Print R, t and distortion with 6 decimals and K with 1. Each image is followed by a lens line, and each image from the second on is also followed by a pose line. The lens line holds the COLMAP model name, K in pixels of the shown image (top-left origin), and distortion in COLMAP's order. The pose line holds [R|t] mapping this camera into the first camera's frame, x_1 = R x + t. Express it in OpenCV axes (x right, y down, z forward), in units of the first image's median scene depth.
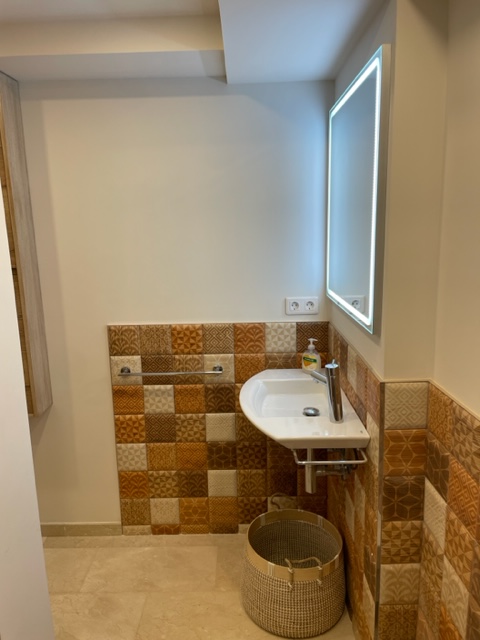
lens RADIAL K [[481.9, 0, 241.1], [0, 481.9, 318.7], [0, 0, 1]] dist [0.064084, -0.088524]
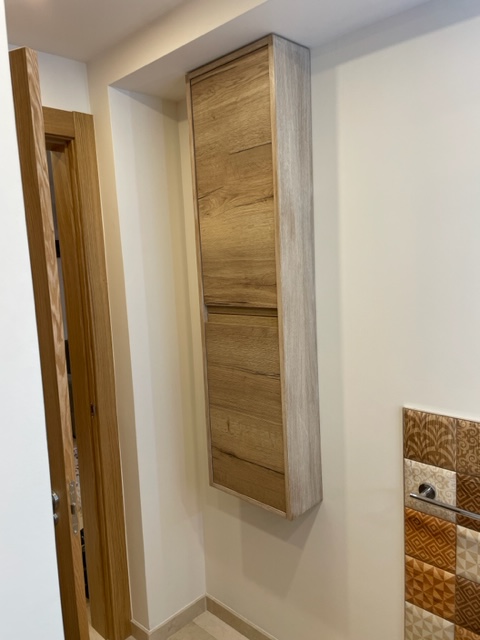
lens RADIAL K [[481.9, 0, 237.9], [0, 481.9, 317.7], [0, 0, 1]] dist [0.064084, -0.088524]
pose [[0.710335, 0.069977, -0.700376, -0.004189], [-0.102158, 0.994759, -0.004222, -0.072997], [0.696410, 0.074548, 0.713761, 0.403039]]
